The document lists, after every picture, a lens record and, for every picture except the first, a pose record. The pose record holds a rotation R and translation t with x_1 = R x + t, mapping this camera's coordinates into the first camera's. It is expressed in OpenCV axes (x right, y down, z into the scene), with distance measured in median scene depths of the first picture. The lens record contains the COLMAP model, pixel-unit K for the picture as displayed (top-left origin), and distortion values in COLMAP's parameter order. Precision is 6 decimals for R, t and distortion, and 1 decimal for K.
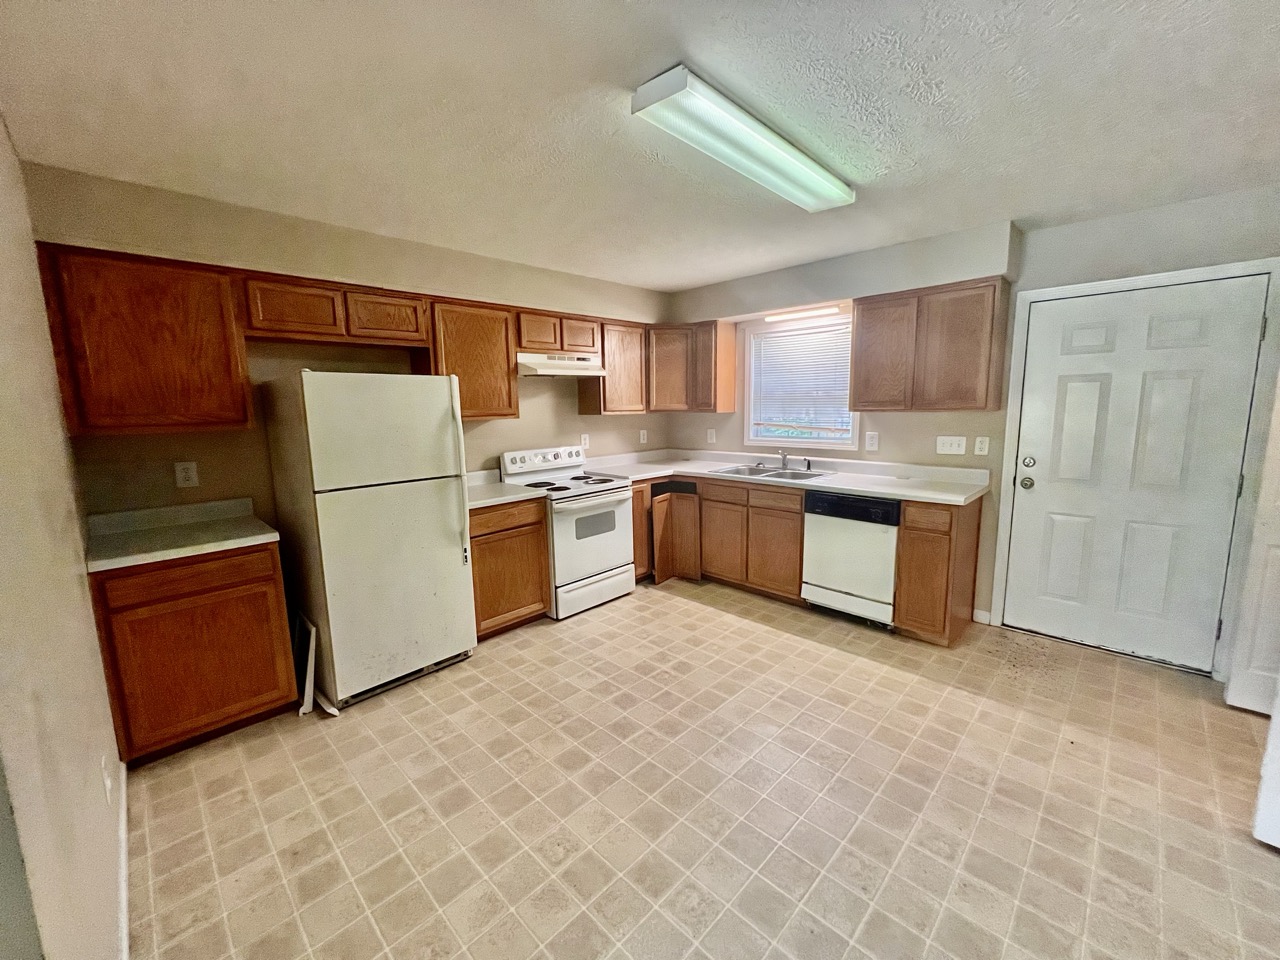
lens RADIAL K [[514.4, 0, 644.3], [0, 514.4, 477.0], [0, 0, 1]] dist [0.002700, 0.000369]
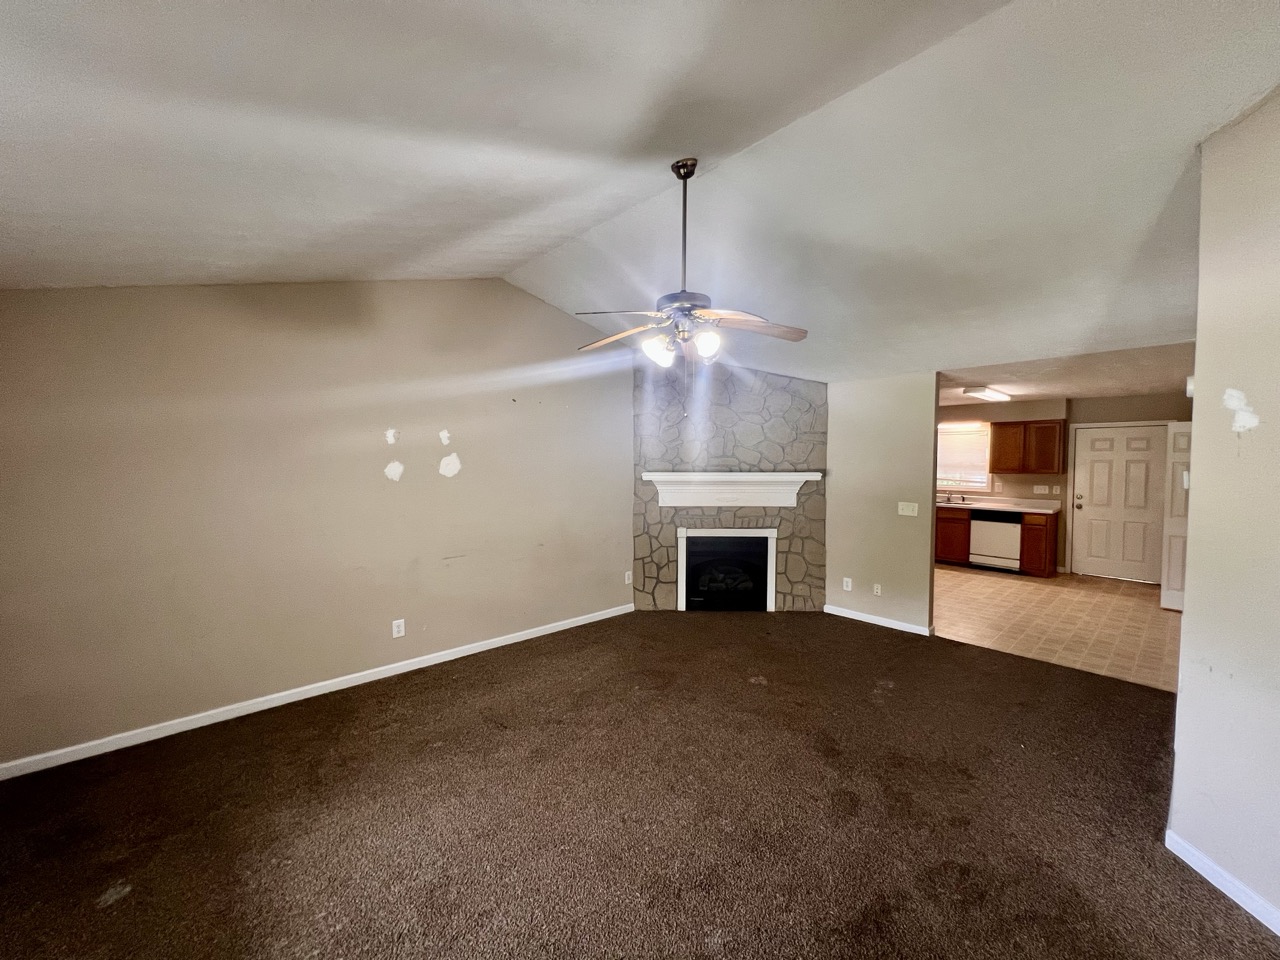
lens RADIAL K [[514.4, 0, 632.6], [0, 514.4, 480.3], [0, 0, 1]] dist [0.002700, 0.000369]
pose [[0.999119, 0.018122, -0.037840, -1.071250], [-0.021903, 0.994540, -0.102030, 0.163047], [0.035784, 0.102769, 0.994061, -1.260445]]
